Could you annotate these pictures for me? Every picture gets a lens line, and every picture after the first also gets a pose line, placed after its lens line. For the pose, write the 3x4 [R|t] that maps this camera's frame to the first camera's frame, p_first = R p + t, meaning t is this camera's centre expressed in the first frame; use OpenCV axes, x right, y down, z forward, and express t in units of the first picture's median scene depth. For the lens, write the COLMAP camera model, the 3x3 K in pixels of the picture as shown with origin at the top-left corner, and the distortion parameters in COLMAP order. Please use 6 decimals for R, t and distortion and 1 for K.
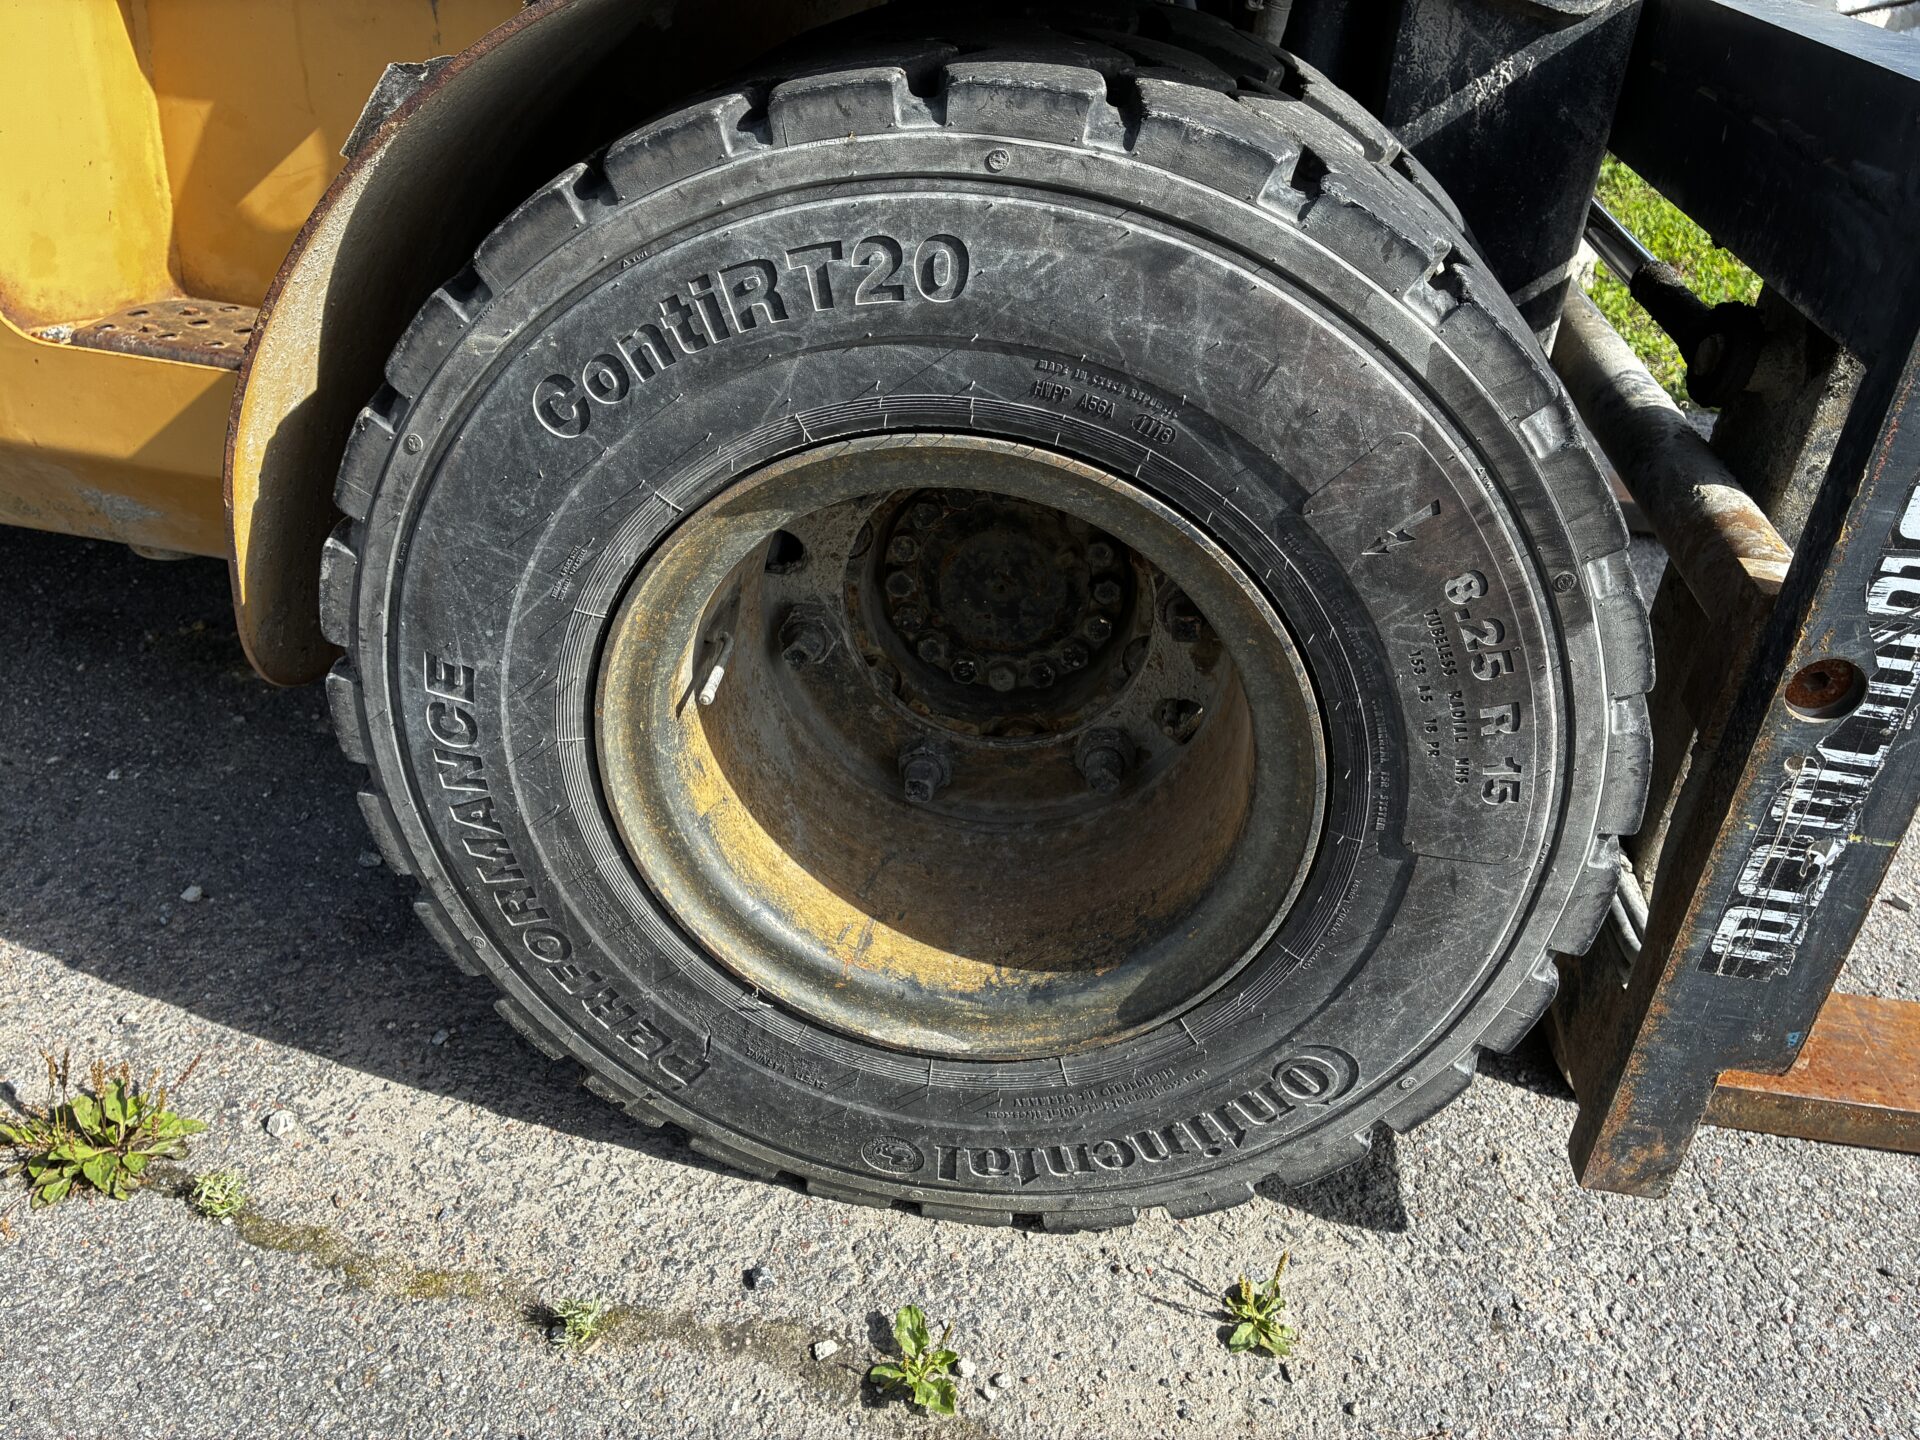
lens RADIAL K [[1476.2, 0, 952.2], [0, 1476.2, 708.4], [0, 0, 1]] dist [0.006806, -0.000410]
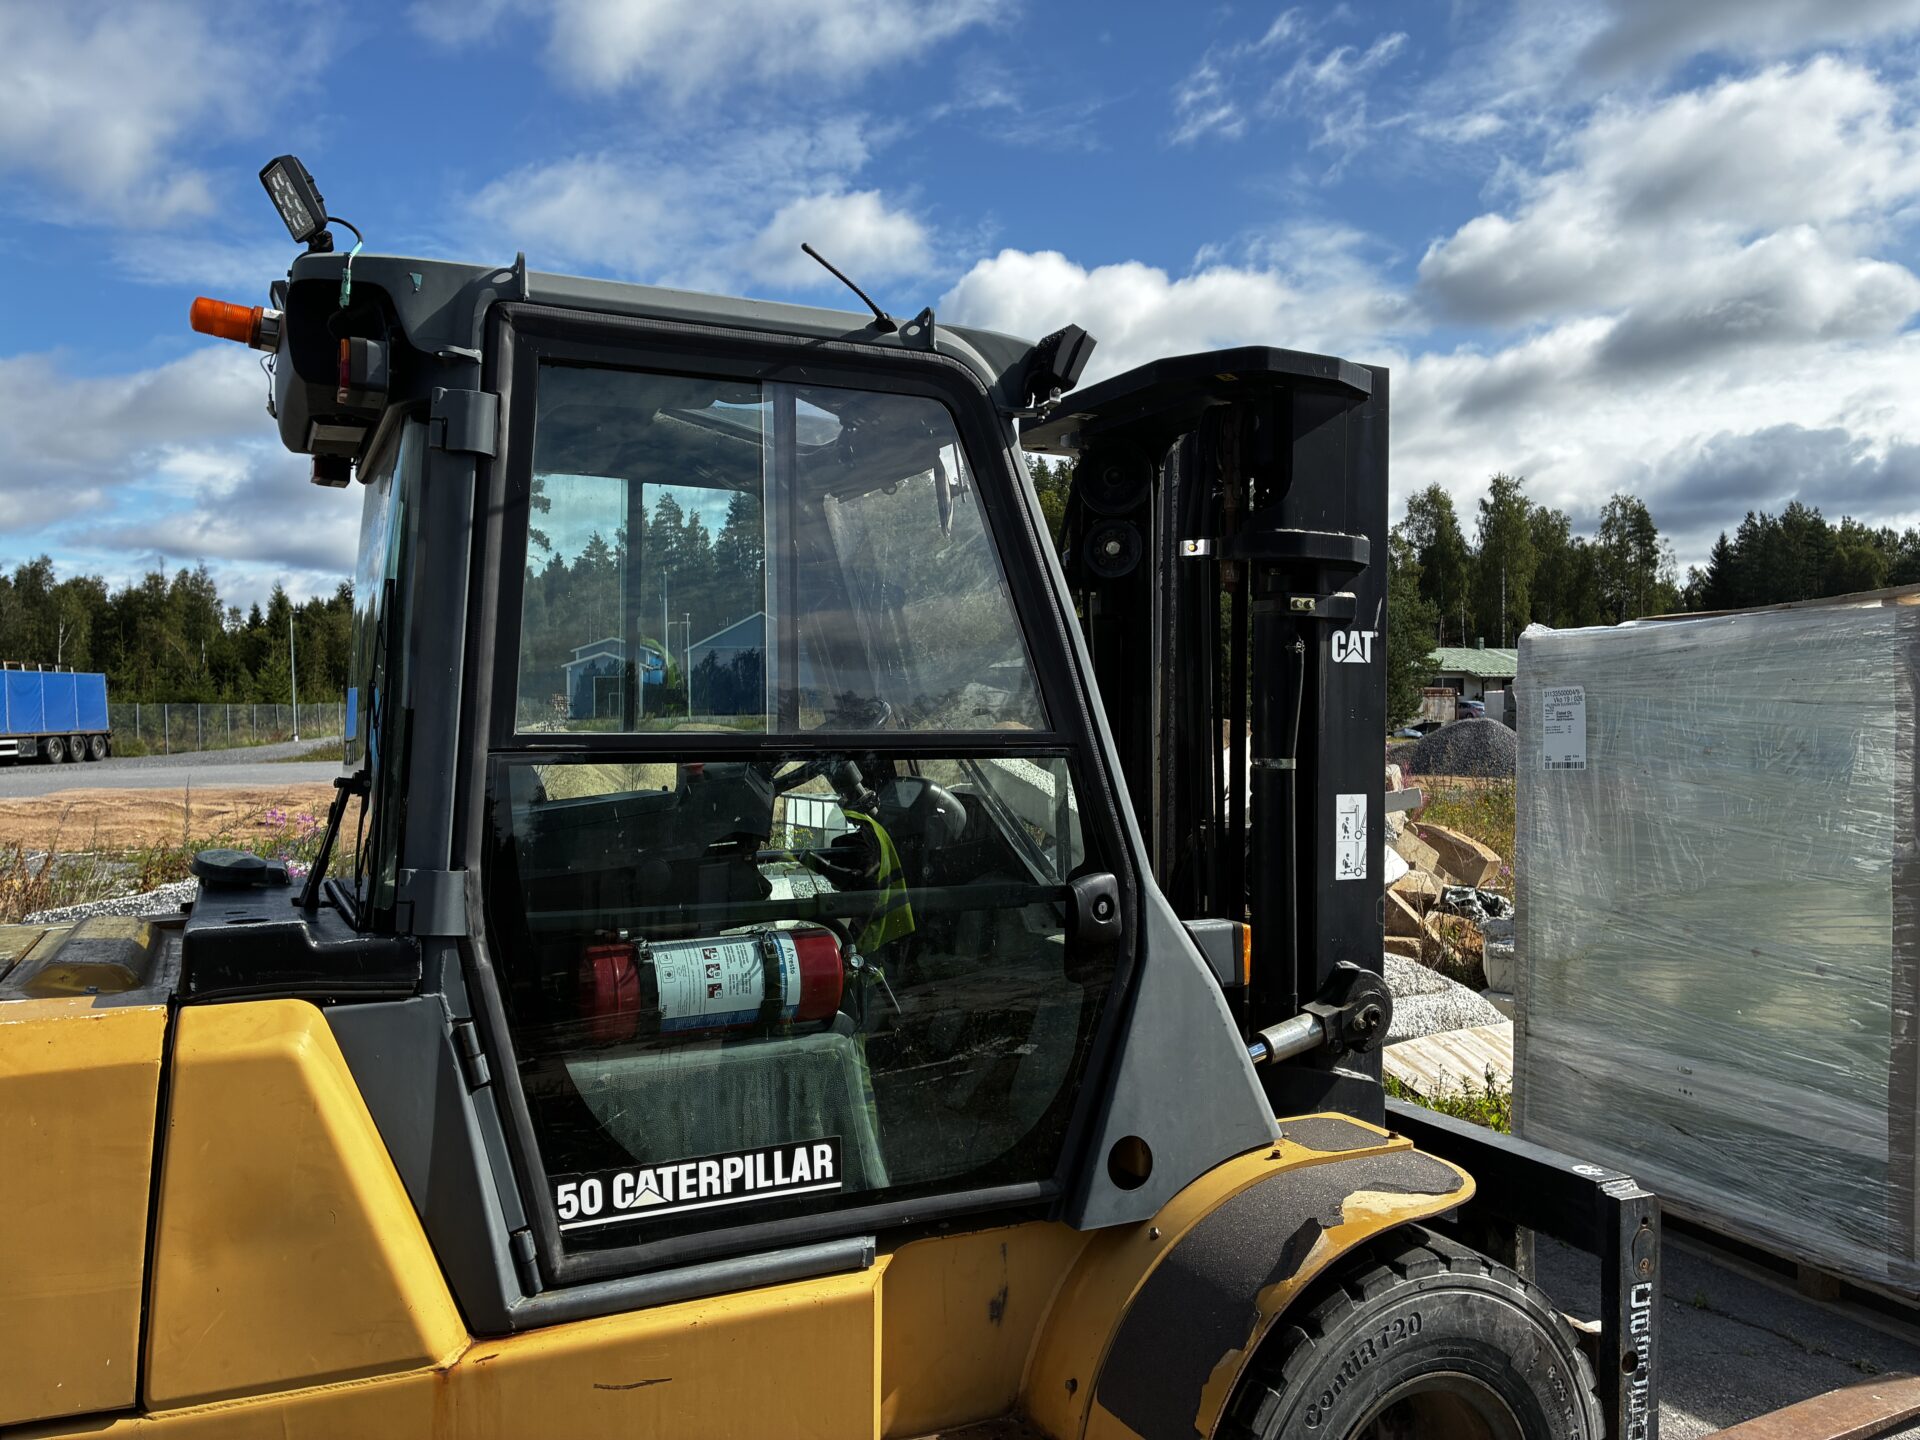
lens RADIAL K [[1462.7, 0, 970.1], [0, 1462.7, 727.1], [0, 0, 1]] dist [0.067301, -0.099065]
pose [[0.822152, -0.099051, 0.560585, -2.172210], [0.358438, 0.855103, -0.374594, -0.492248], [-0.442254, 0.508908, 0.738529, -1.377009]]
